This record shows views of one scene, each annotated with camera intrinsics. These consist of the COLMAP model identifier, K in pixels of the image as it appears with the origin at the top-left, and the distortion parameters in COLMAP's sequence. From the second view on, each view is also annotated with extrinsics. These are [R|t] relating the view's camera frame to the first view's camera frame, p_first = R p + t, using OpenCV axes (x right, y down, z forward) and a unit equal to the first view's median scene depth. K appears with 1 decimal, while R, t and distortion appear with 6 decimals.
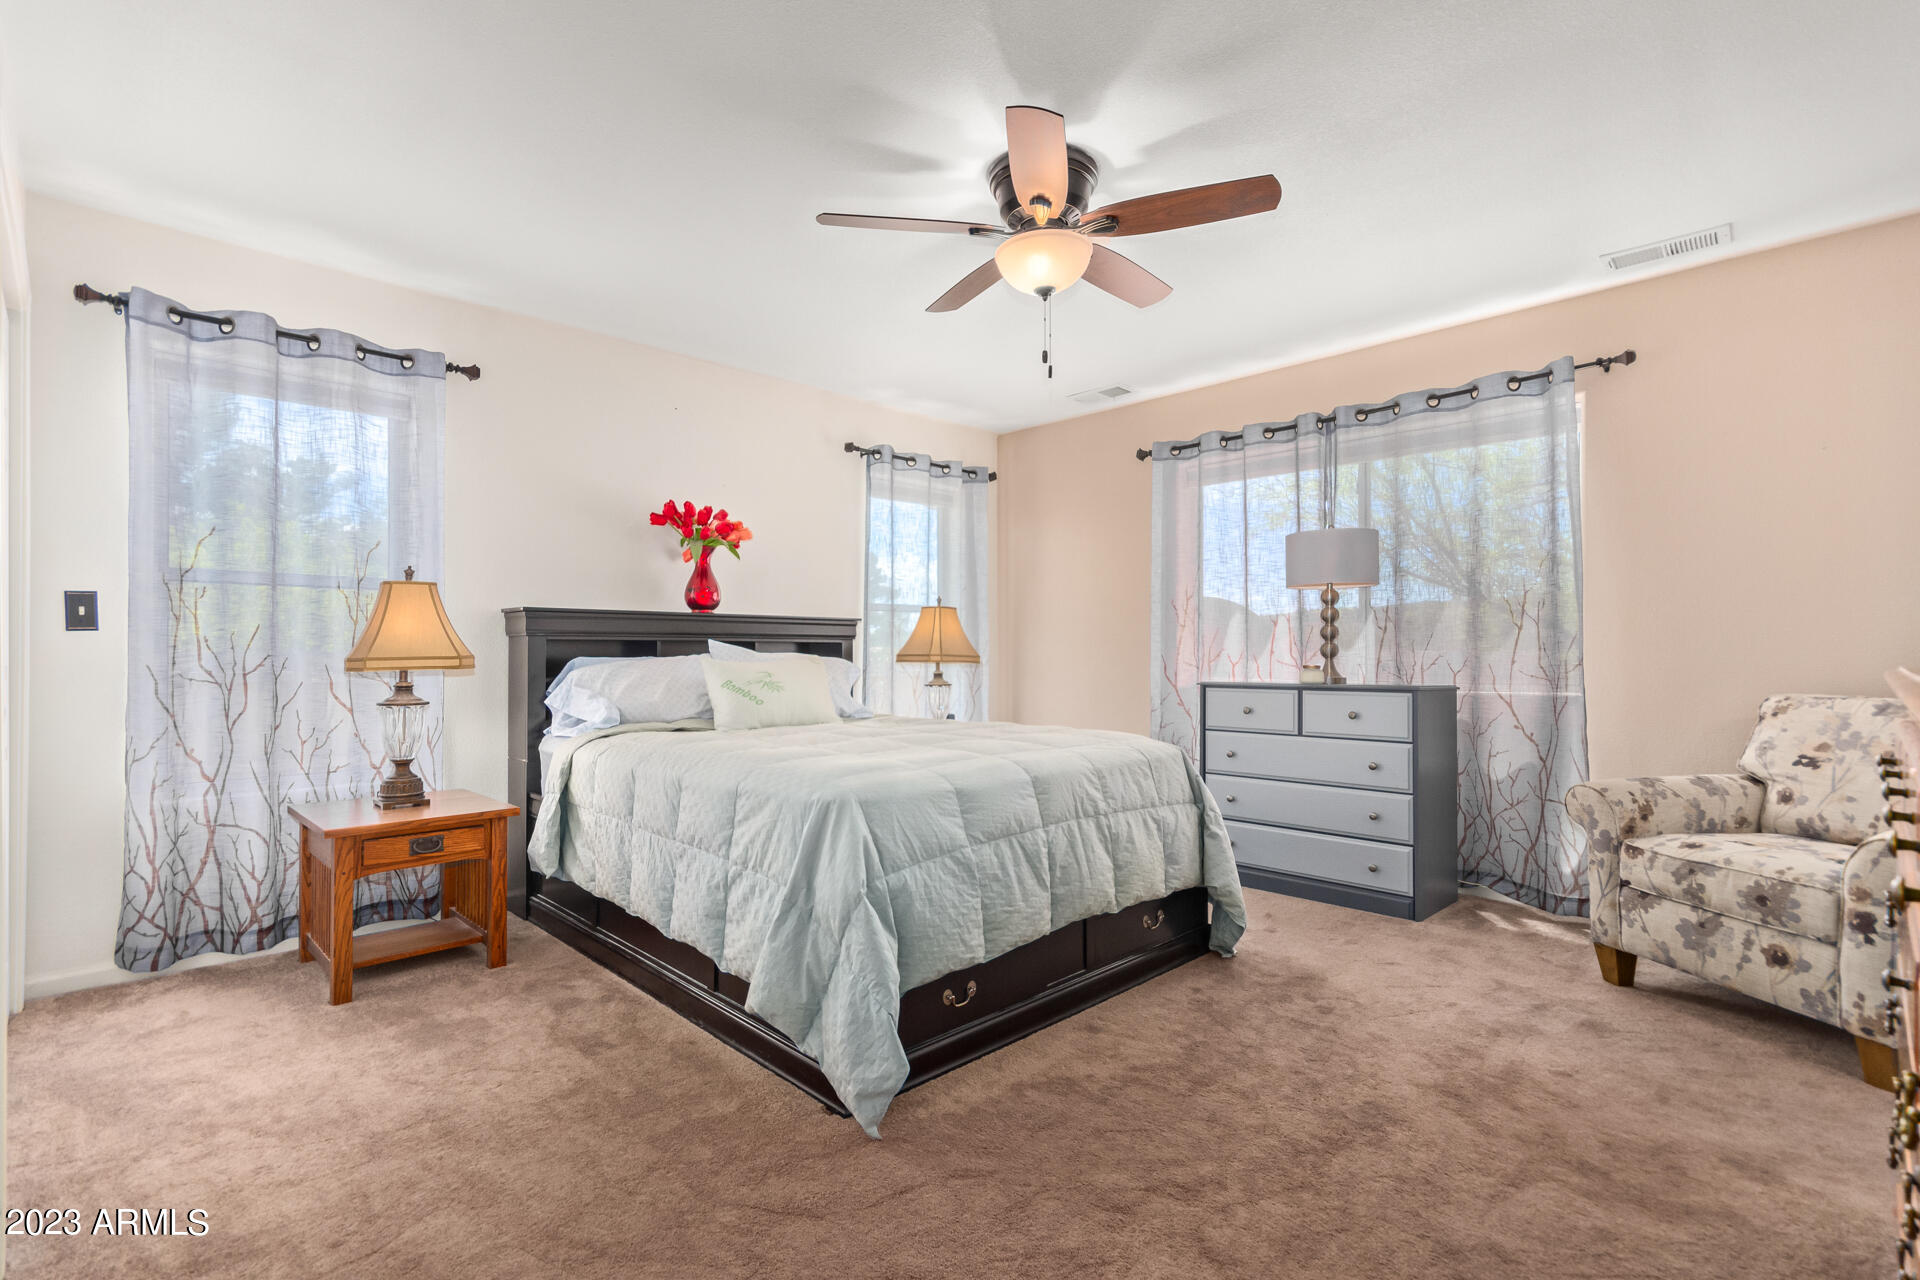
lens RADIAL K [[881.2, 0, 966.6], [0, 881.2, 642.6], [0, 0, 1]] dist [0.006953, 0.000207]
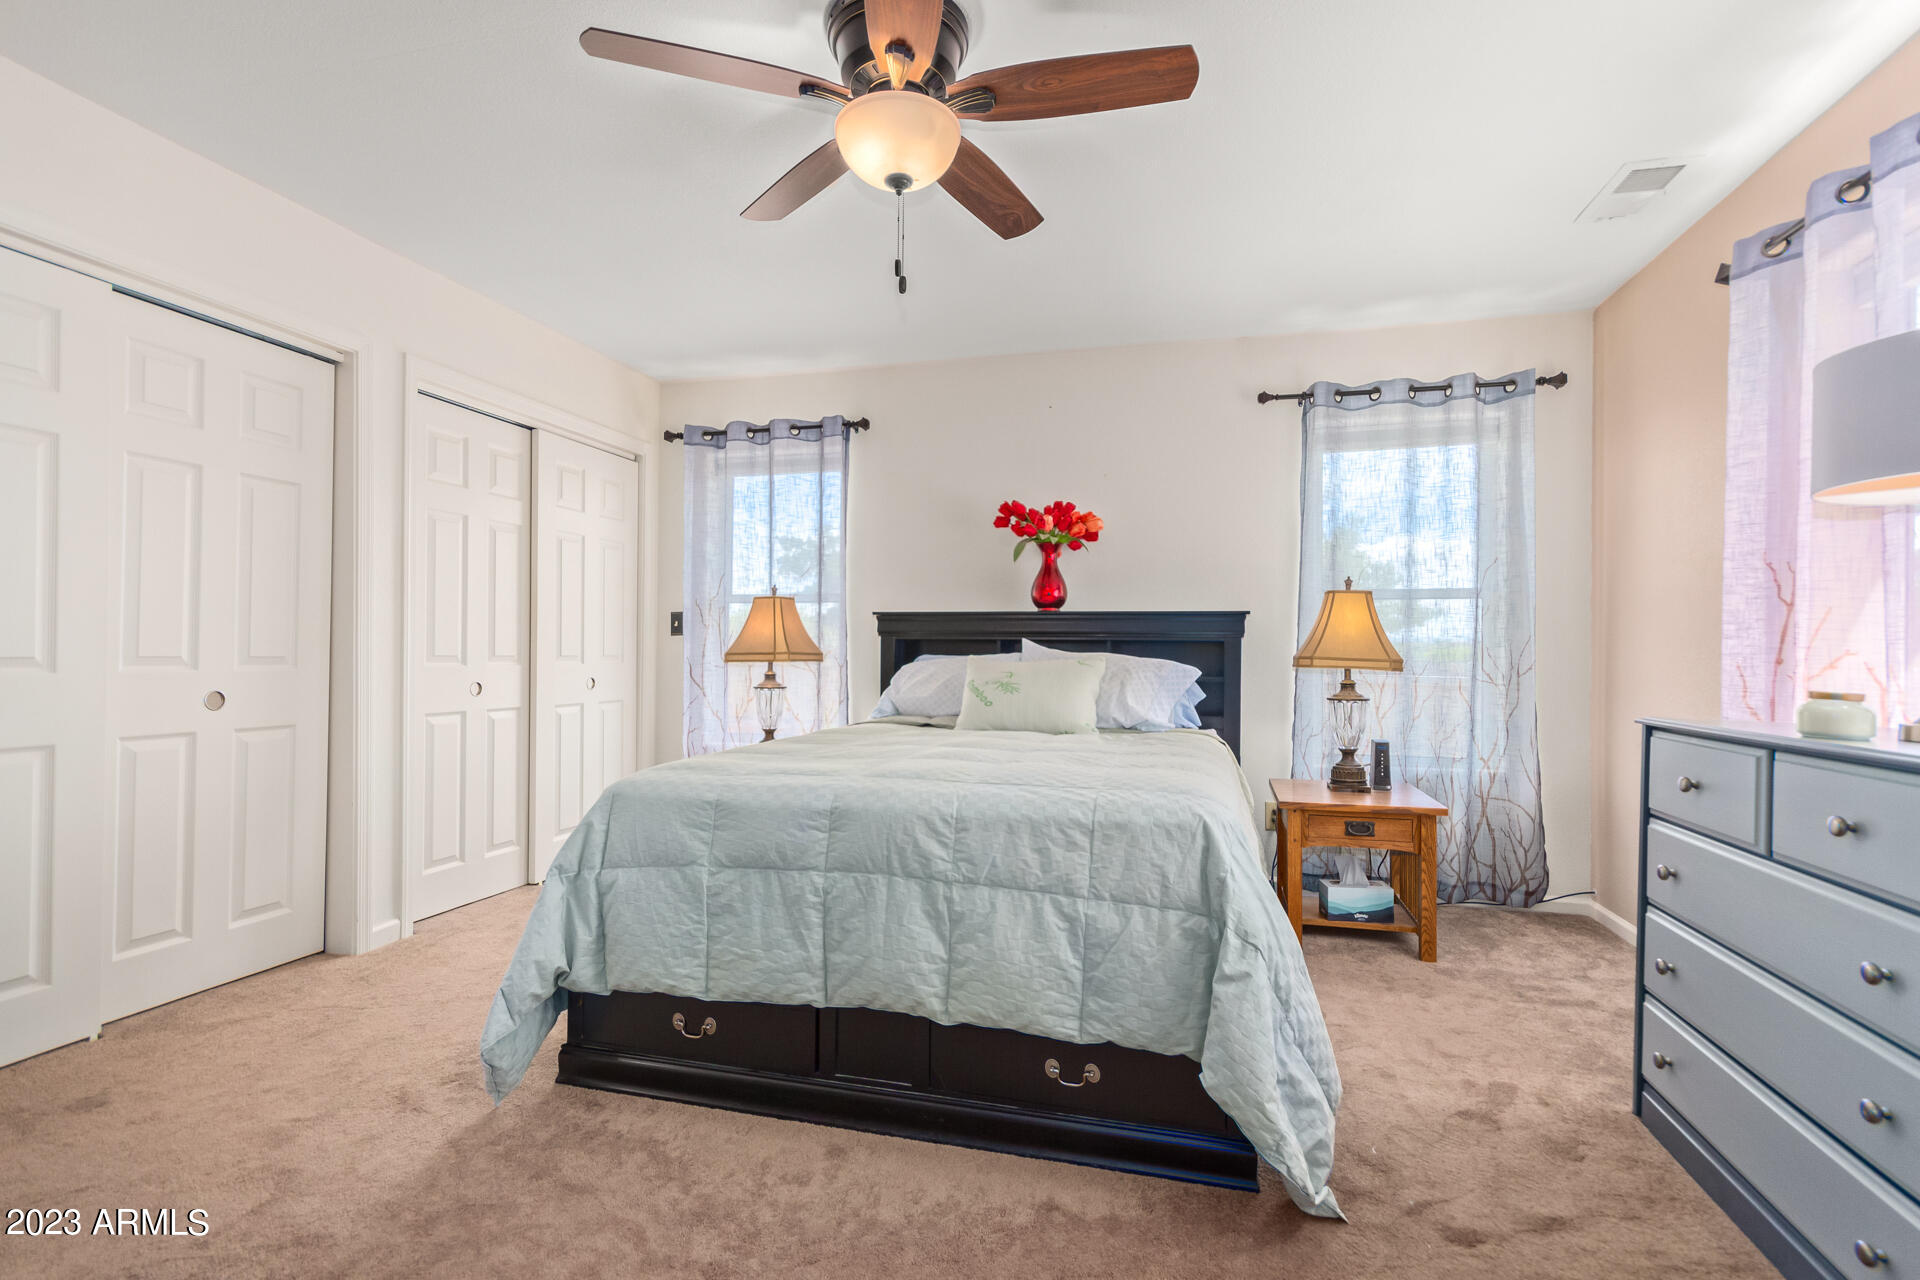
lens RADIAL K [[881.2, 0, 969.0], [0, 881.2, 646.5], [0, 0, 1]] dist [0.006953, 0.000207]
pose [[0.515444, 0.002152, -0.856920, 0.729358], [0.001758, 0.999992, 0.003568, 0.003247], [0.856921, -0.003346, 0.515437, 0.613024]]
